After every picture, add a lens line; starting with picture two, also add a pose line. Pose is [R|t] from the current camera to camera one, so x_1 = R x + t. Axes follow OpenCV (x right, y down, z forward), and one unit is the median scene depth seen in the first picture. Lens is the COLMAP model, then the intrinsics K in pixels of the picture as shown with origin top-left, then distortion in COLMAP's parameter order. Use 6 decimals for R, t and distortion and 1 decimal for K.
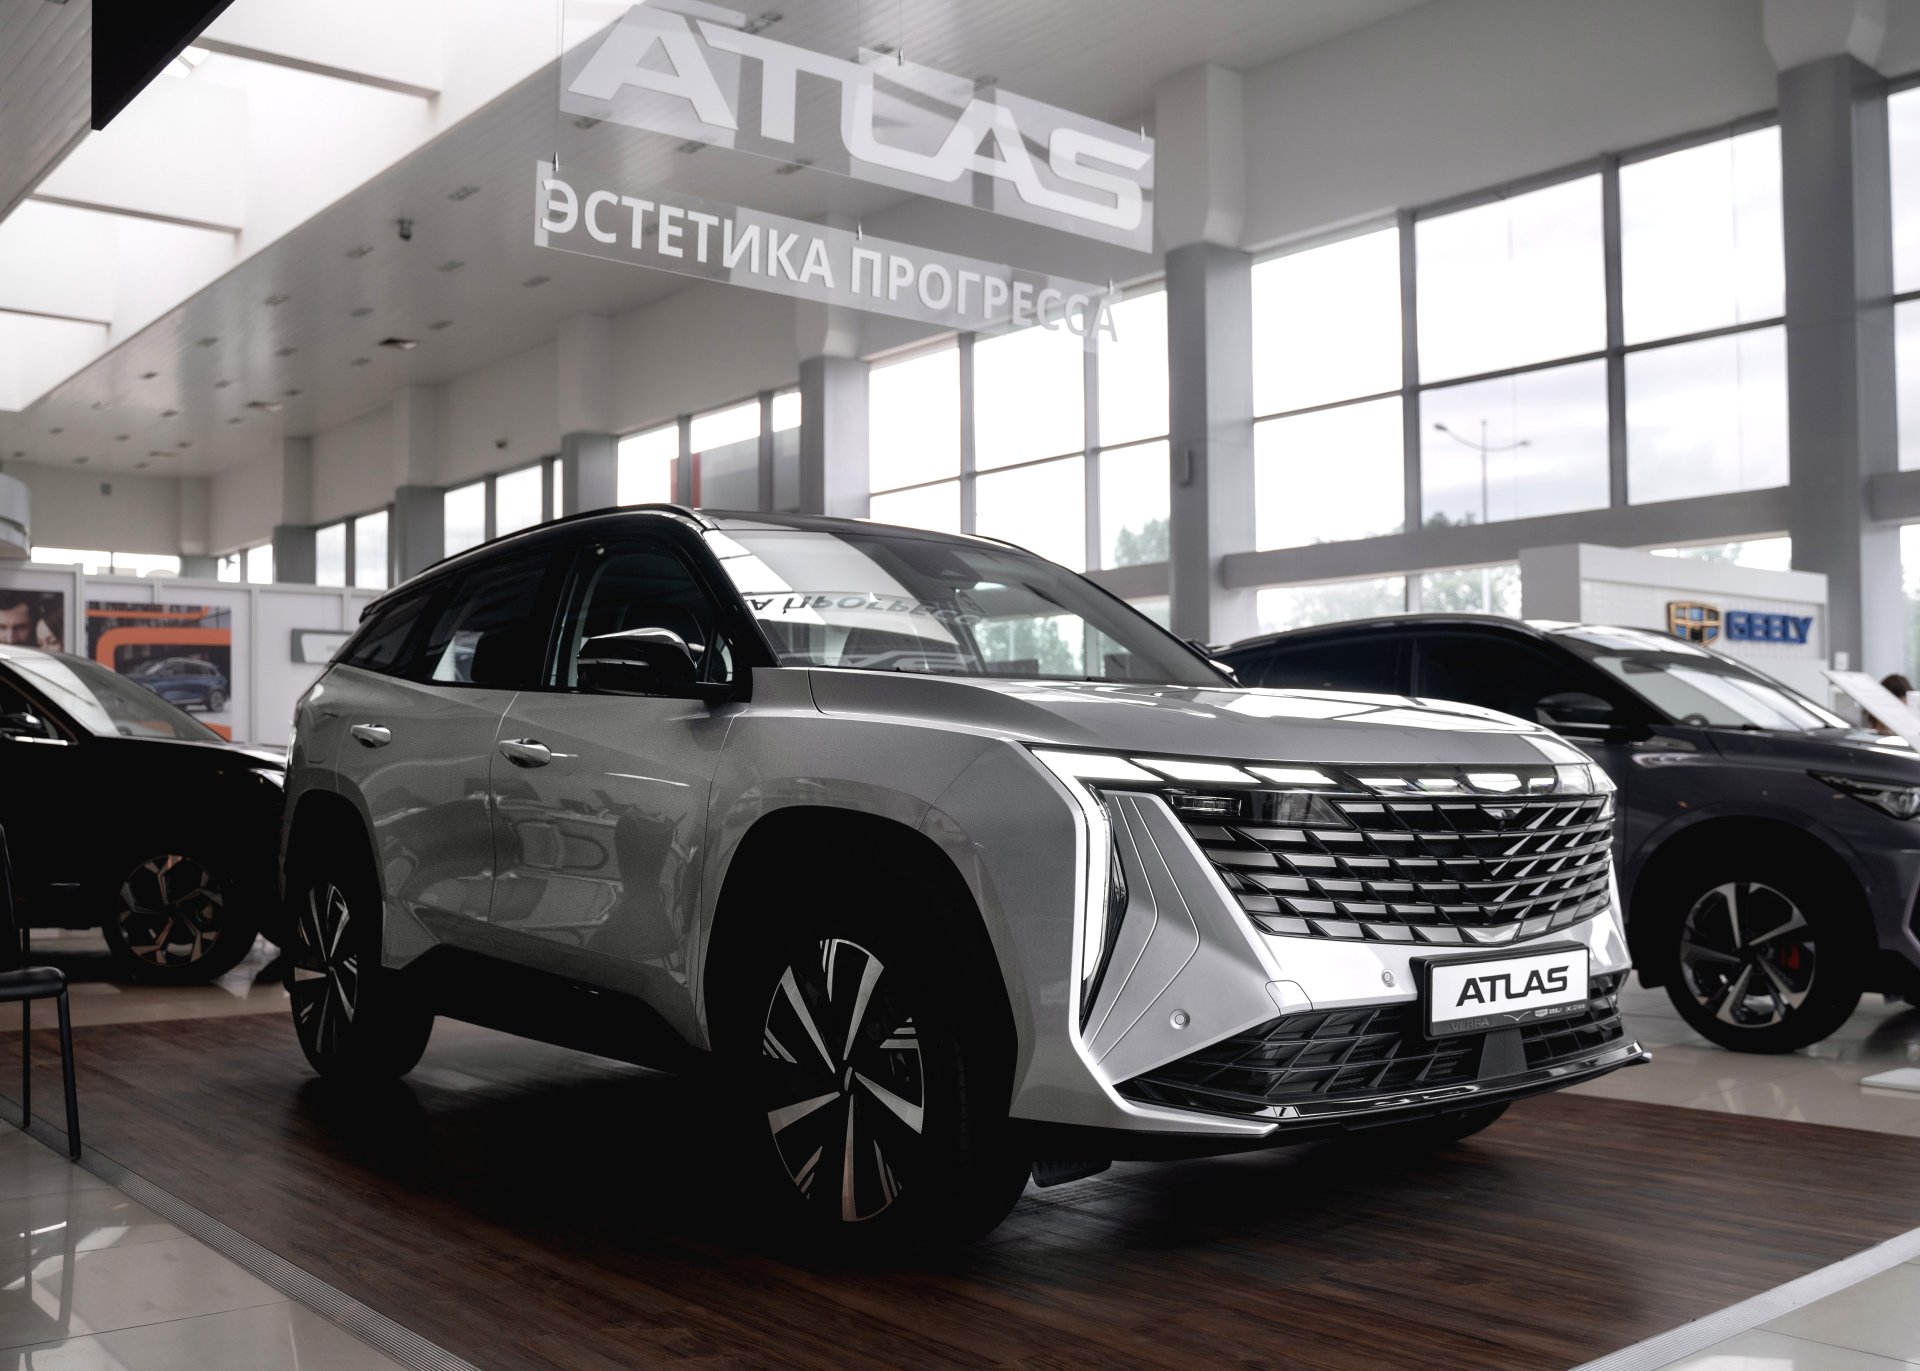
lens RADIAL K [[1895.1, 0, 960.0], [0, 1895.1, 685.5], [0, 0, 1]] dist [-0.091770, 0.000824]
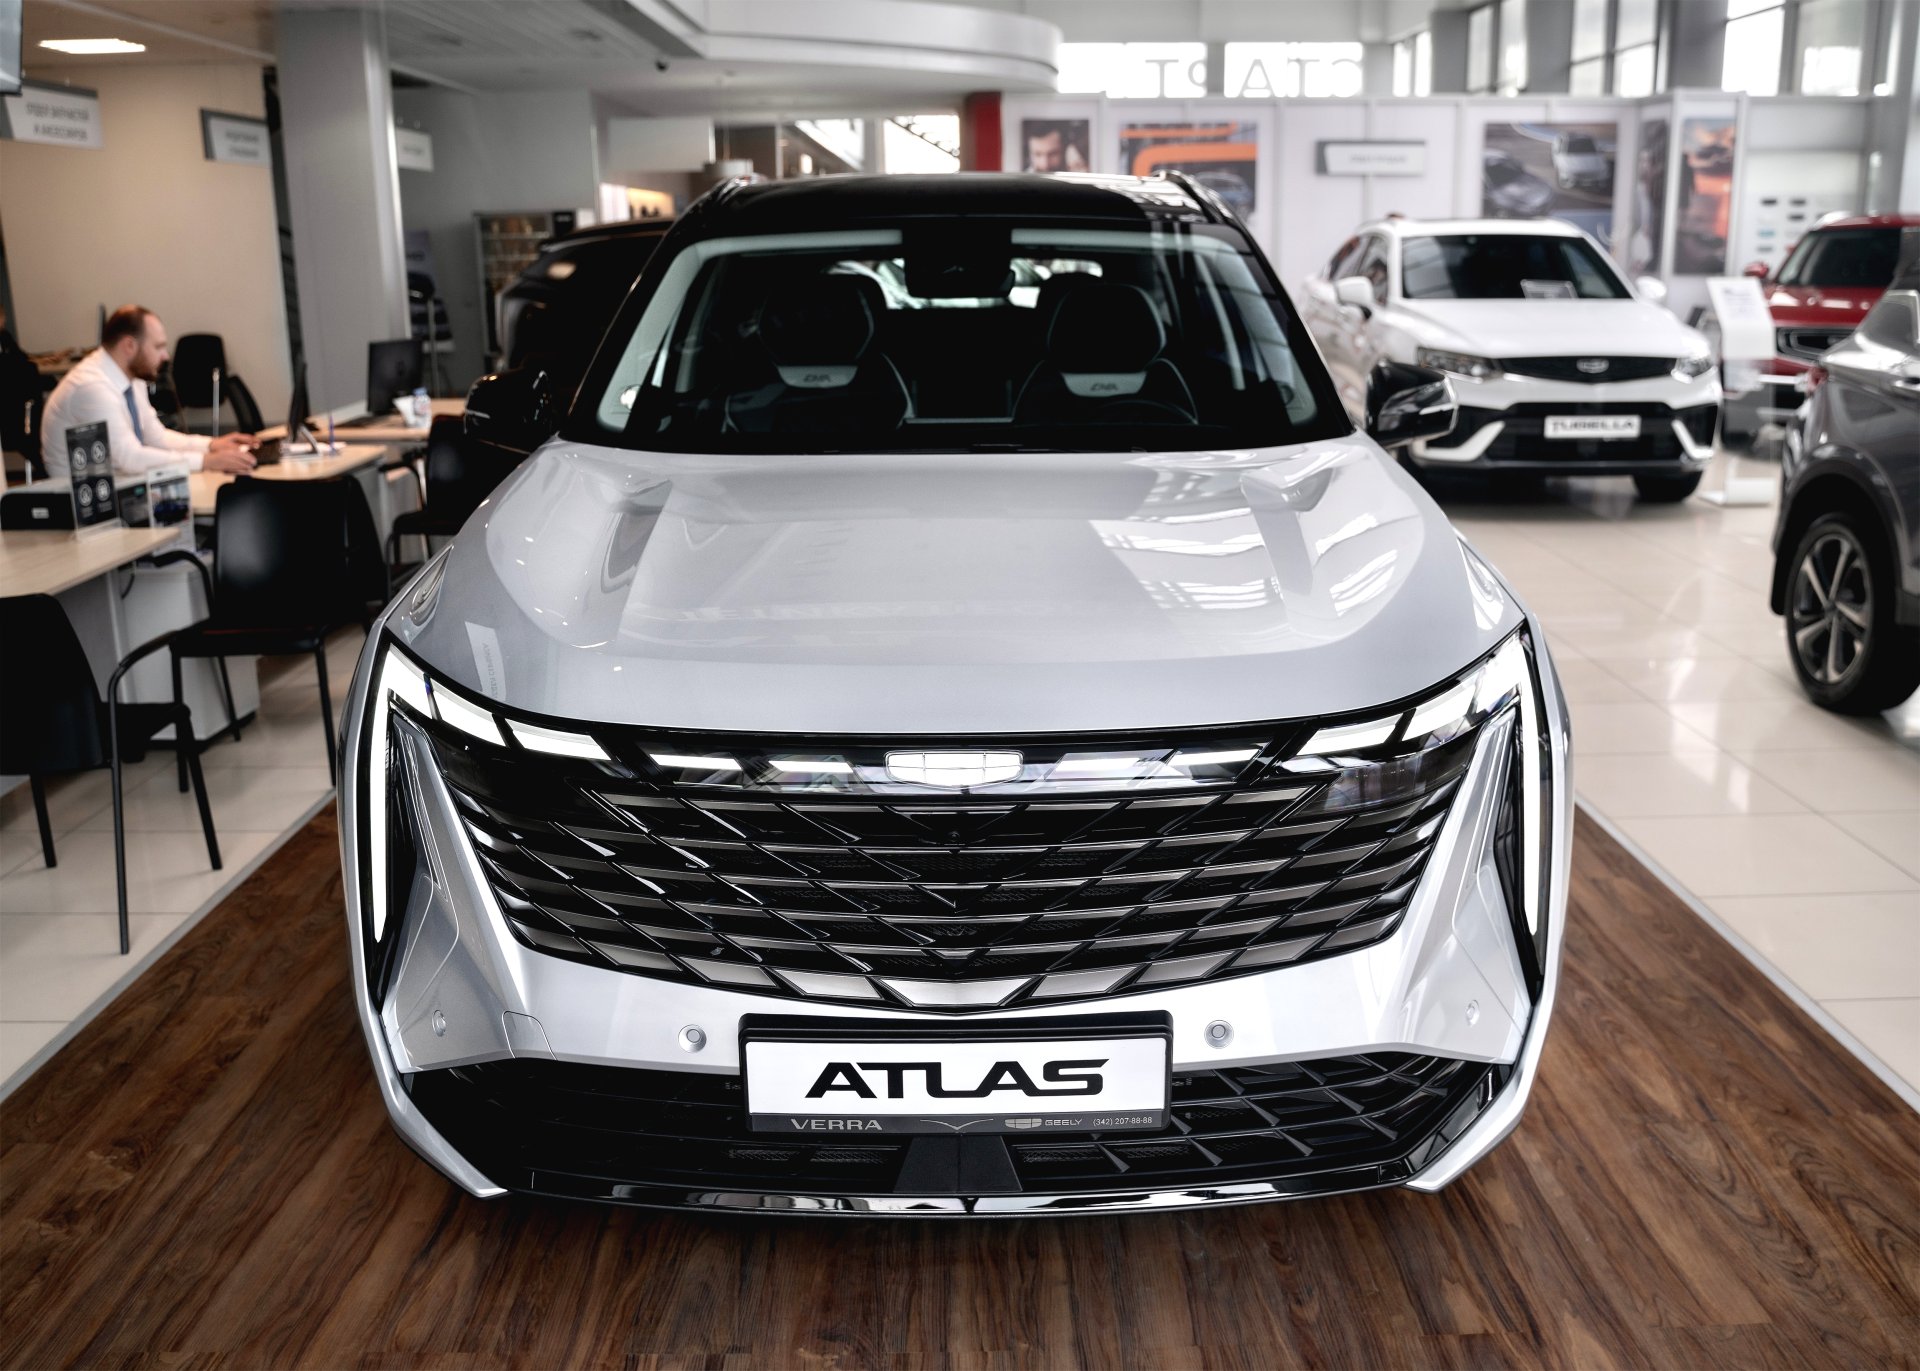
lens RADIAL K [[1755.8, 0, 960.0], [0, 1755.8, 685.5], [0, 0, 1]] dist [-0.083961, 0.008054]
pose [[0.771828, 0.154926, -0.616668, 0.635767], [0.038993, 0.956502, 0.289107, -0.140547], [0.634635, -0.247186, 0.732214, 0.585143]]
